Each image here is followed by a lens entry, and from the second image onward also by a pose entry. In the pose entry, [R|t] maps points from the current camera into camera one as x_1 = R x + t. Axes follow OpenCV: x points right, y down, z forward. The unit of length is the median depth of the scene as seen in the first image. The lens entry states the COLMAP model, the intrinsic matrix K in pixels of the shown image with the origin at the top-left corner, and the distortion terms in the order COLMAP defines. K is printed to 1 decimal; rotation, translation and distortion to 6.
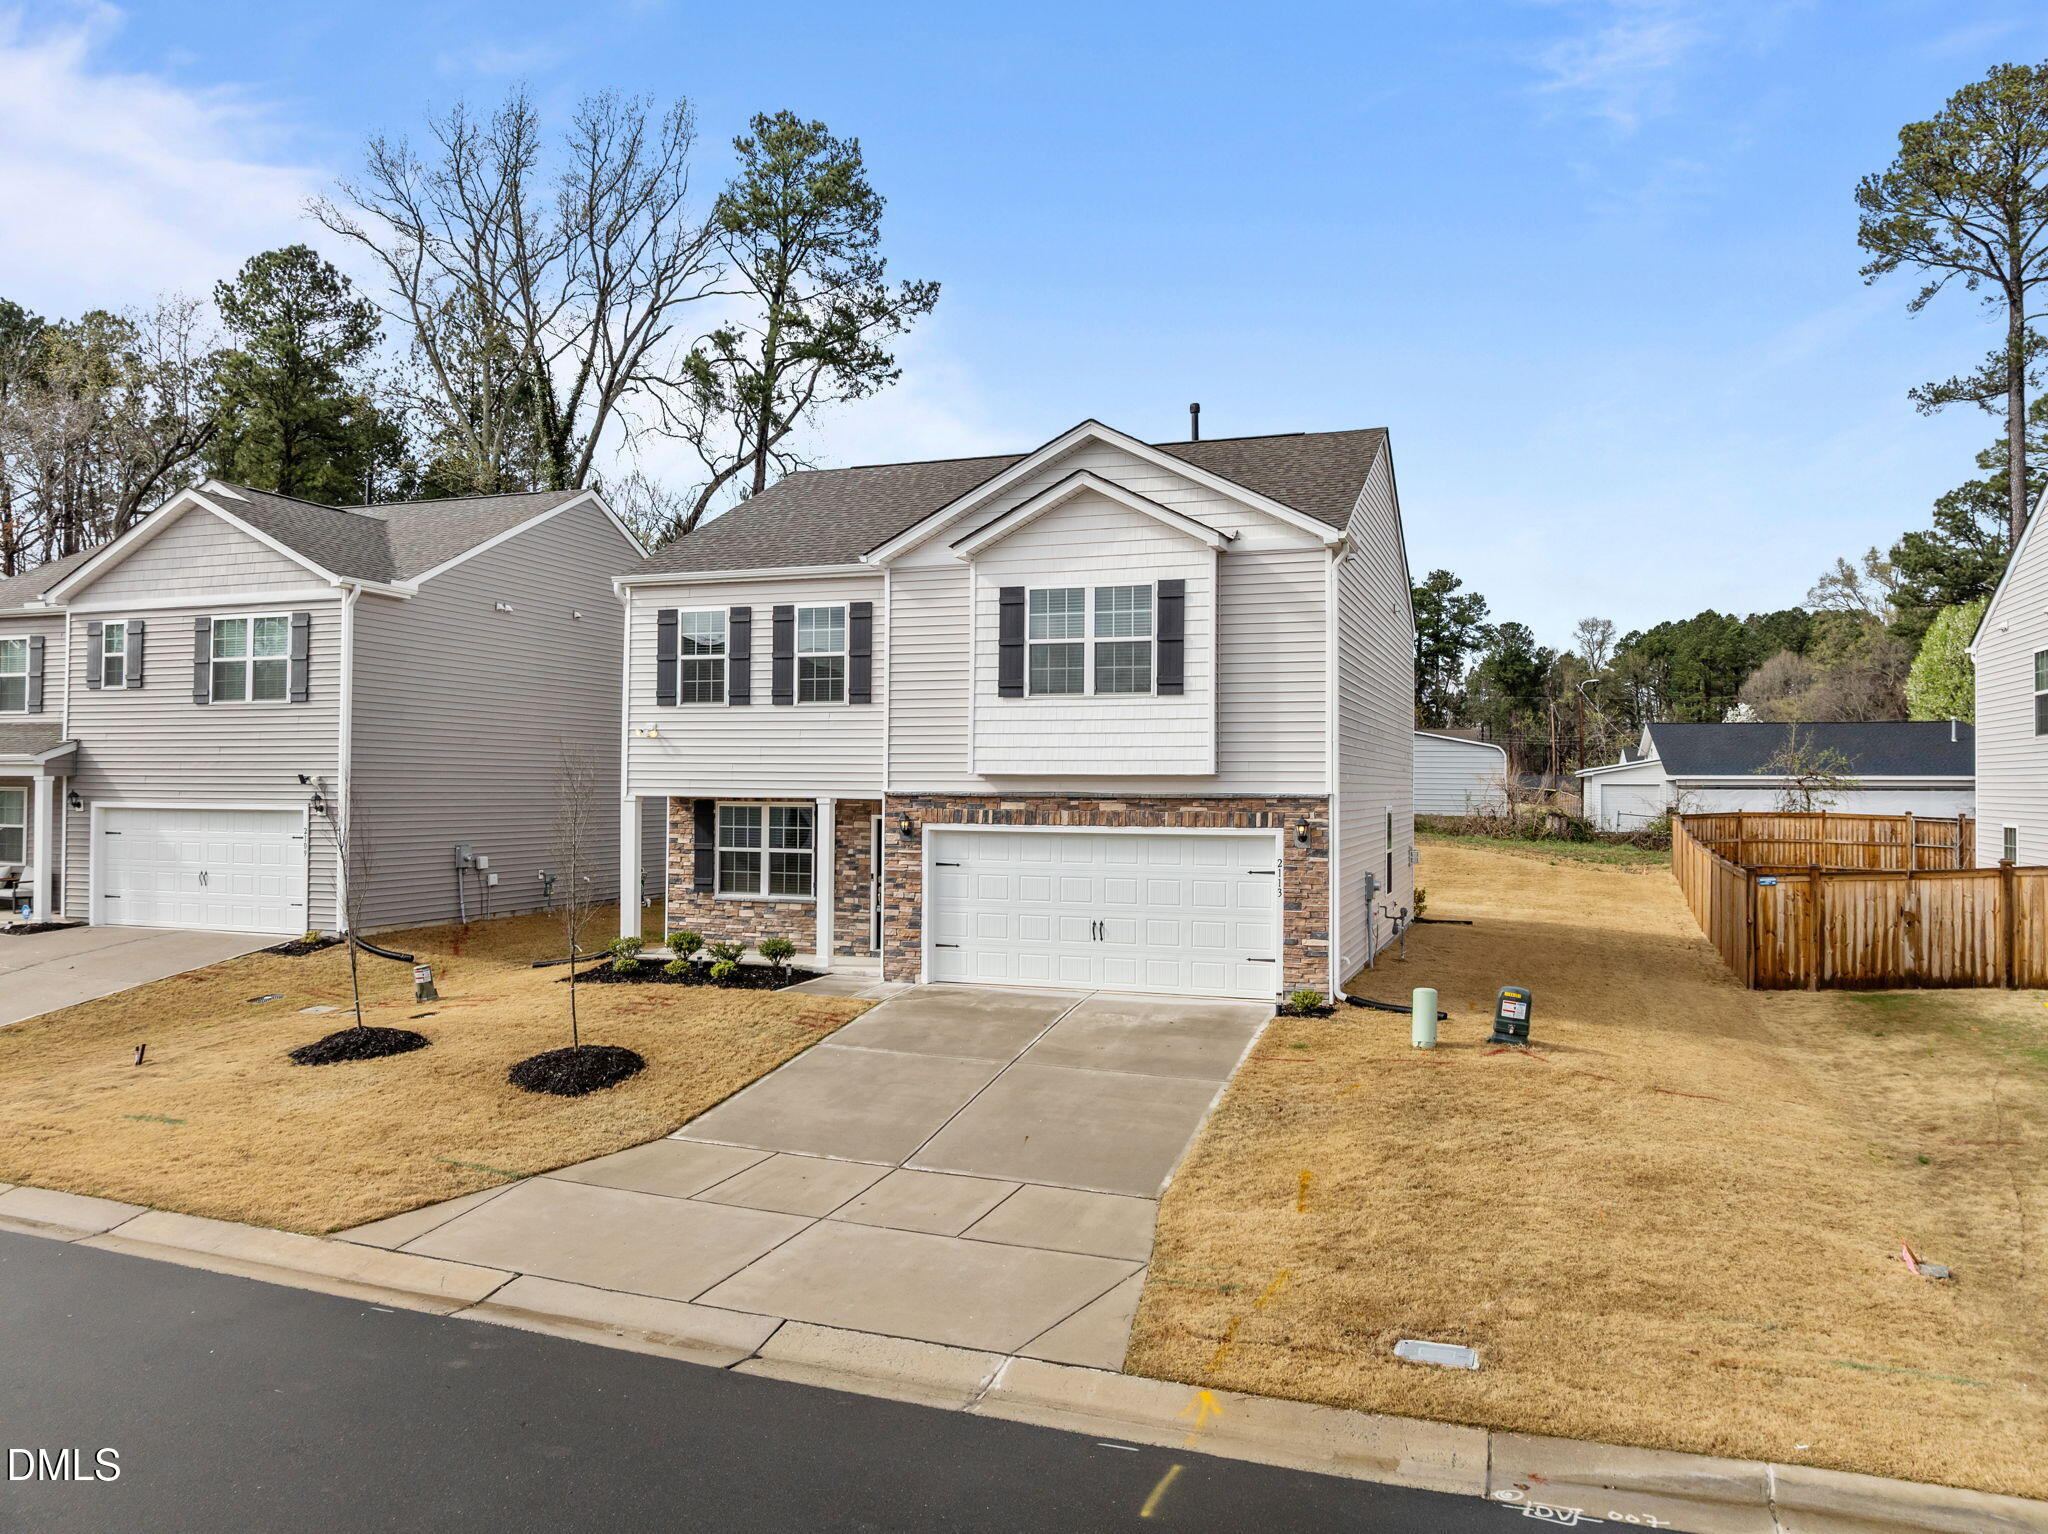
lens RADIAL K [[1442.8, 0, 1024.0], [0, 1442.8, 767.0], [0, 0, 1]] dist [-0.030653, 0.002460]
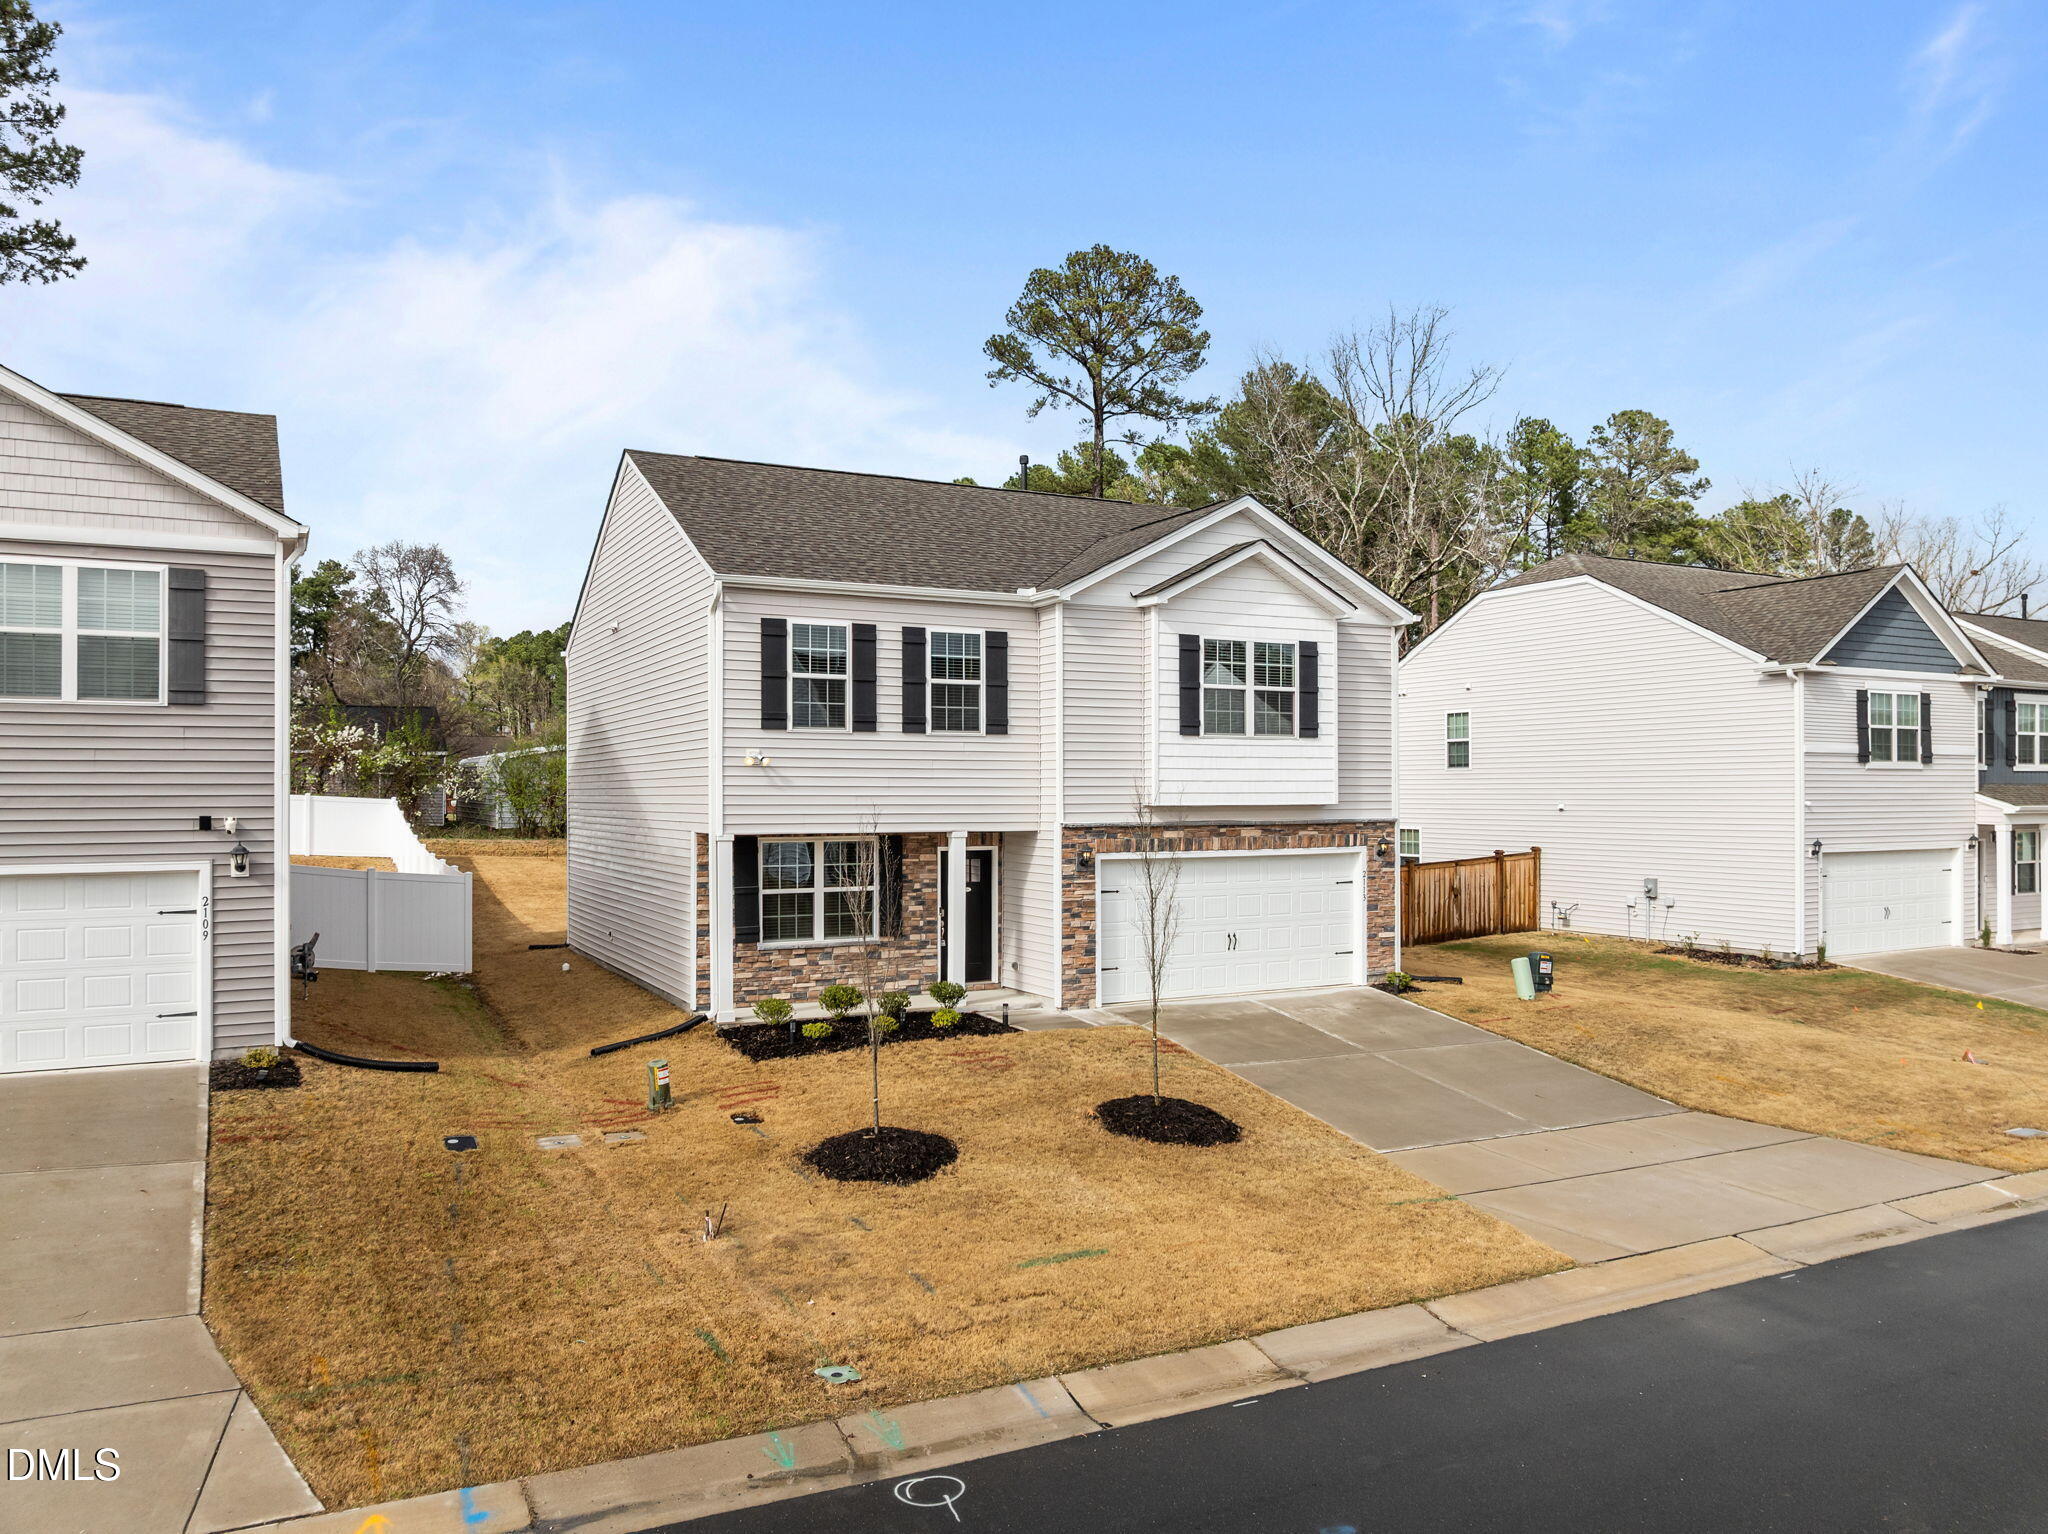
lens RADIAL K [[1461.5, 0, 1025.2], [0, 1461.5, 804.7], [0, 0, 1]] dist [-0.040287, 0.001649]
pose [[0.678738, -0.014230, 0.734242, -0.821877], [-0.003671, 0.999734, 0.022769, -0.018547], [-0.734371, -0.018150, 0.678506, 0.305873]]
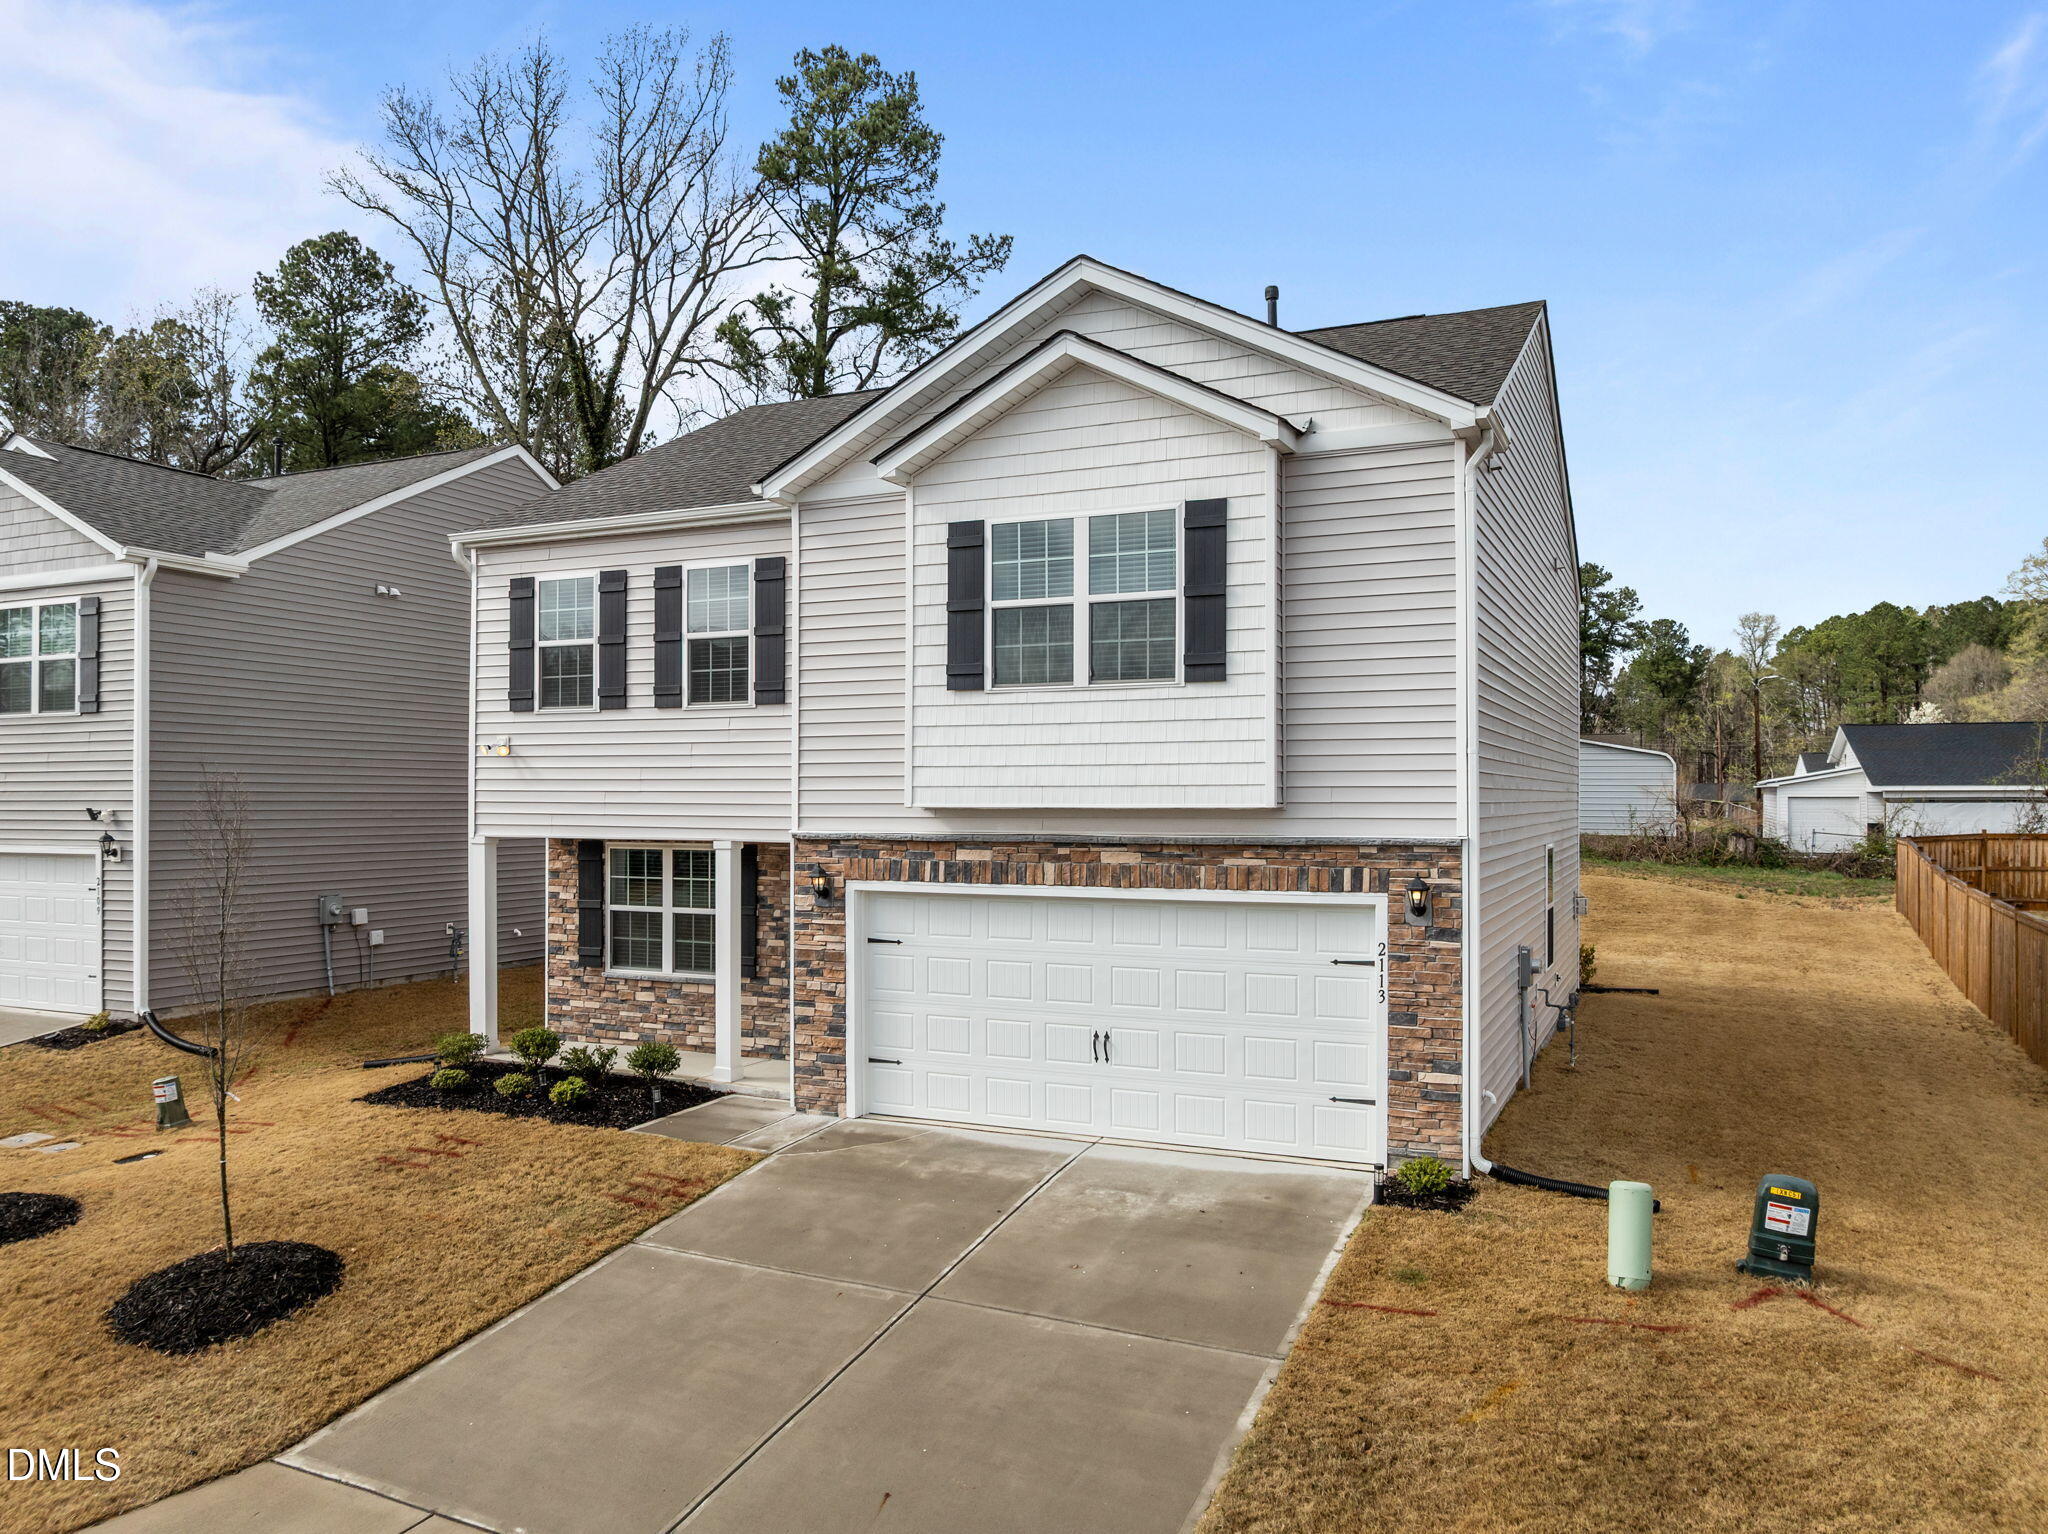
lens RADIAL K [[1455.5, 0, 1028.7], [0, 1455.5, 795.9], [0, 0, 1]] dist [-0.036952, 0.000297]
pose [[0.996447, -0.007050, -0.083931, 0.067402], [0.008082, 0.999896, 0.011967, -0.007266], [0.083838, -0.012603, 0.996400, 0.311267]]
